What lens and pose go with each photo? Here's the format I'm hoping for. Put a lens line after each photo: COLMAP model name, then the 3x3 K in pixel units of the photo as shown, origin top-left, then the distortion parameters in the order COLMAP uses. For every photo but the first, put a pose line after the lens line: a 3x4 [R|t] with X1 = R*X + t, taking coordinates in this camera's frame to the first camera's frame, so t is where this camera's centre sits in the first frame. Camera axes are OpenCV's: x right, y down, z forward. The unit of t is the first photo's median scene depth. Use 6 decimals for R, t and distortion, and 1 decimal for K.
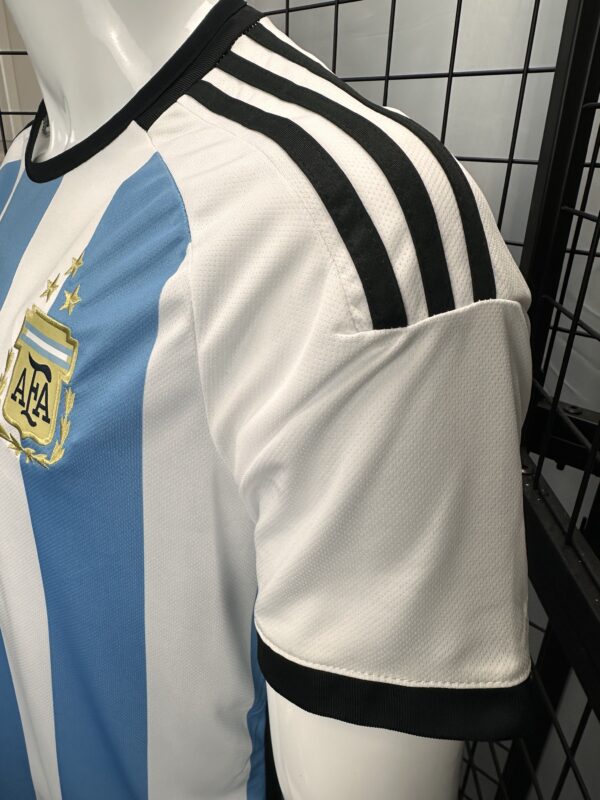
lens RADIAL K [[568.2, 0, 297.5], [0, 568.2, 400.0], [0, 0, 1]] dist [-0.002295, -0.000316]
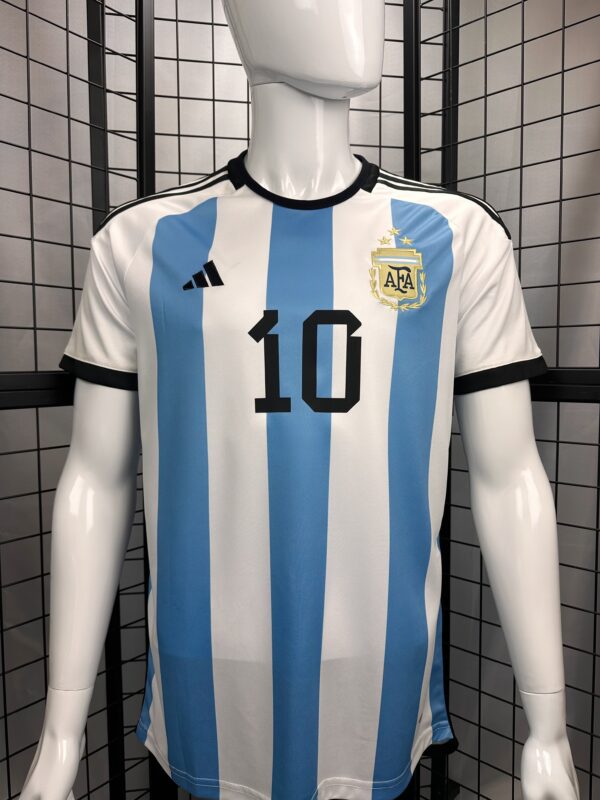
lens RADIAL K [[568.2, 0, 301.8], [0, 568.2, 399.5], [0, 0, 1]] dist [-0.002295, -0.000316]
pose [[0.626514, -0.101099, 0.772825, -2.520757], [0.357286, 0.918488, -0.169490, 0.672902], [-0.692696, 0.382307, 0.611567, 0.070963]]
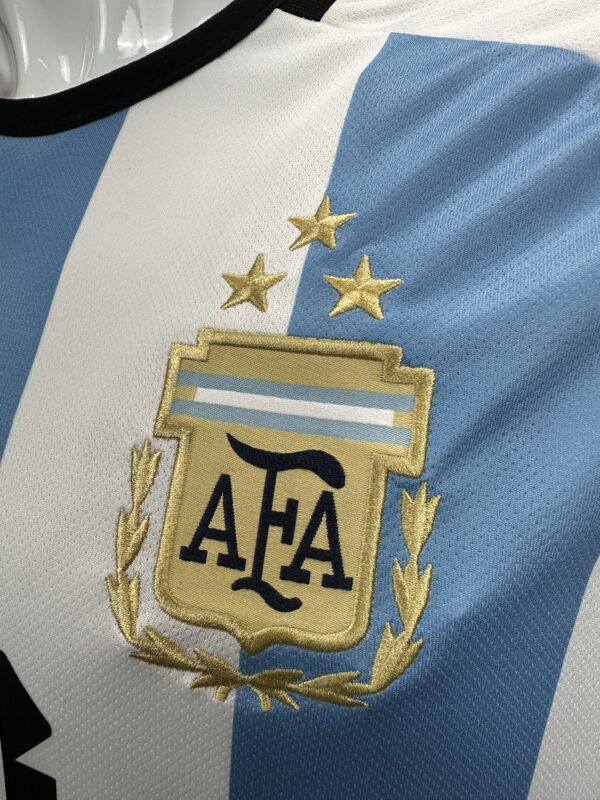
lens RADIAL K [[568.2, 0, 297.6], [0, 568.2, 397.6], [0, 0, 1]] dist [-0.002295, -0.000316]
pose [[0.906929, -0.152599, 0.392676, -0.599355], [0.216799, 0.968252, -0.124447, -0.048449], [-0.361219, 0.197996, 0.911218, 0.607289]]
